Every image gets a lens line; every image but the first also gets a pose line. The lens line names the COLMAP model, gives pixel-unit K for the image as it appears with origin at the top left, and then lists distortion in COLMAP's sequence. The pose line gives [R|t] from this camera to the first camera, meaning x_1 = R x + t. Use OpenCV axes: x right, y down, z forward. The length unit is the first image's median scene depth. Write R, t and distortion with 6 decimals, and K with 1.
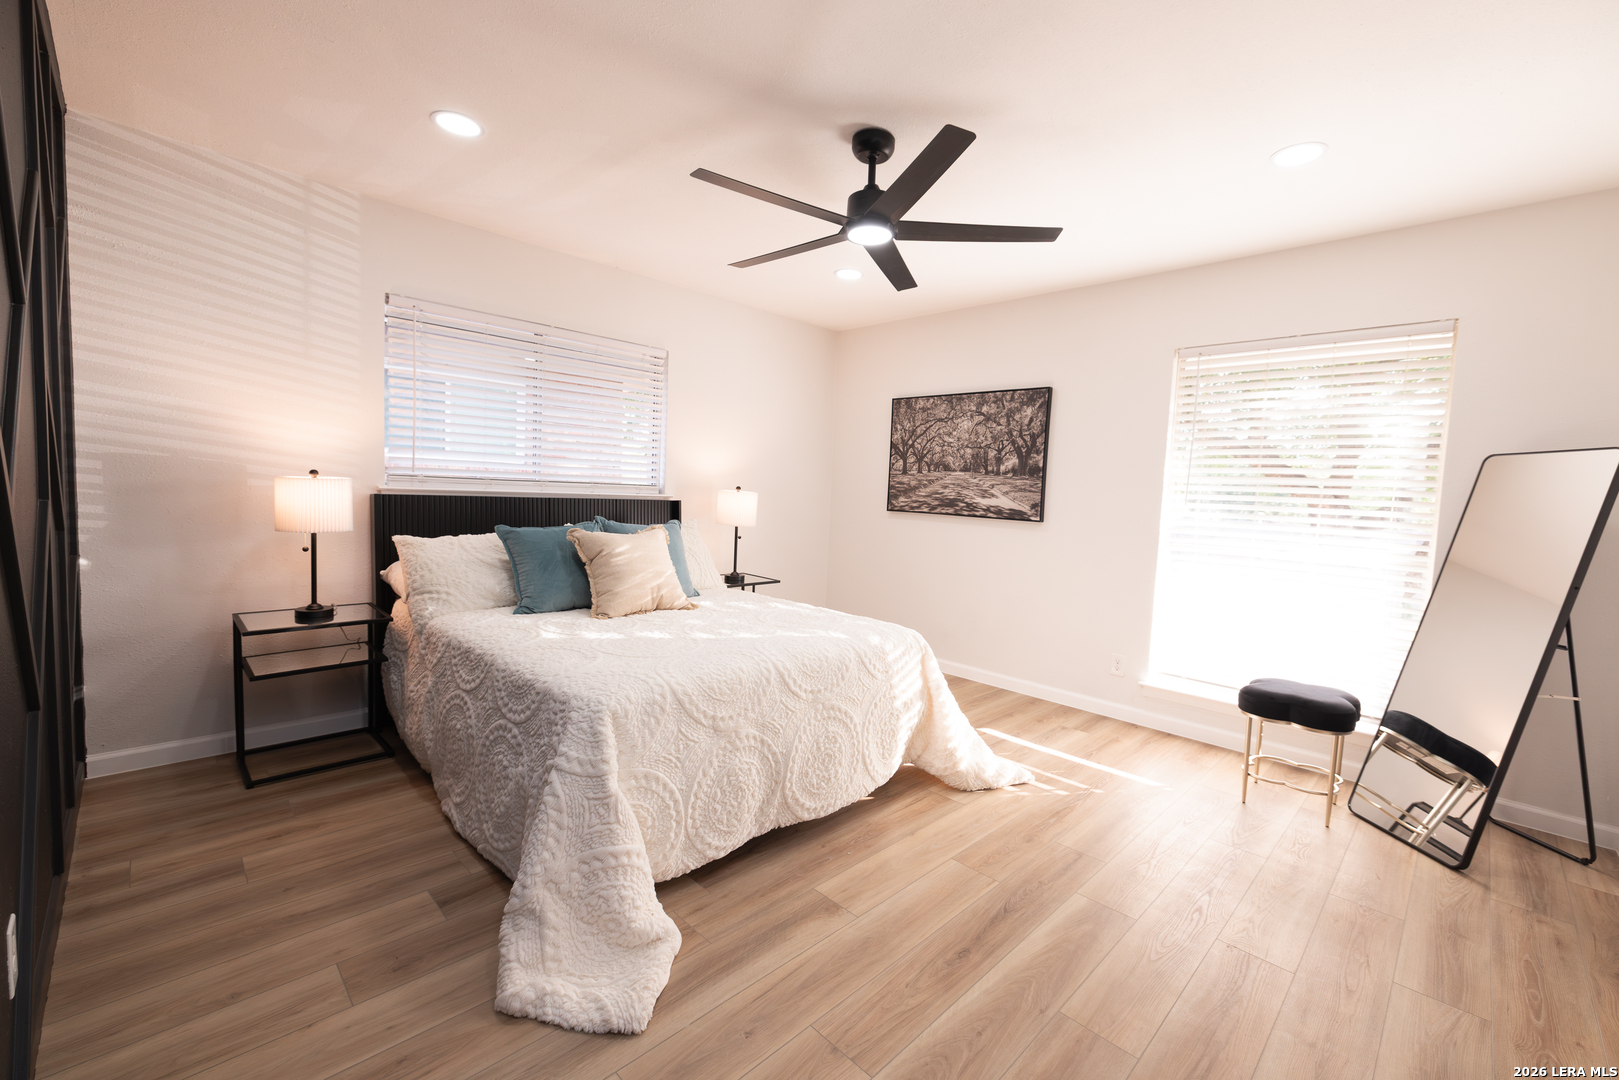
lens RADIAL K [[698.5, 0, 811.8], [0, 698.5, 539.1], [0, 0, 1]] dist [-0.001875, 0.000960]
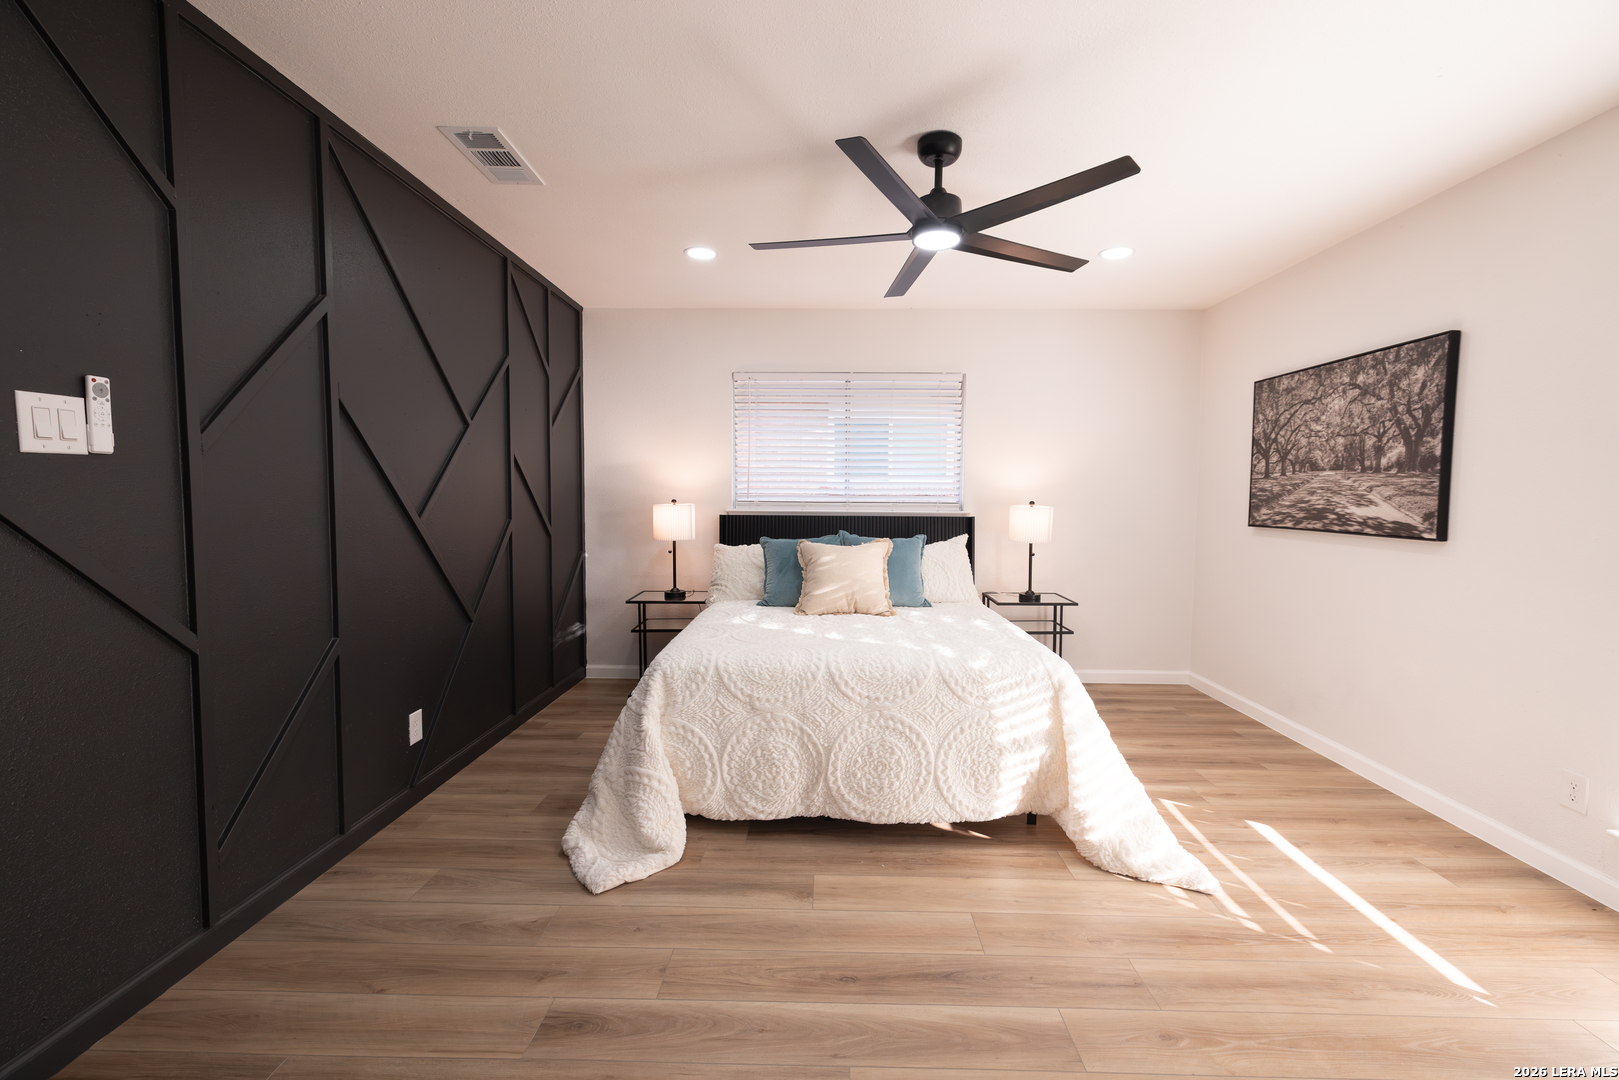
lens RADIAL K [[698.5, 0, 811.8], [0, 698.5, 540.6], [0, 0, 1]] dist [-0.001875, 0.000960]
pose [[0.670309, 0.009461, -0.742022, 0.603458], [-0.031108, 0.999398, -0.015359, 0.004157], [0.741430, 0.033378, 0.670200, 0.202124]]
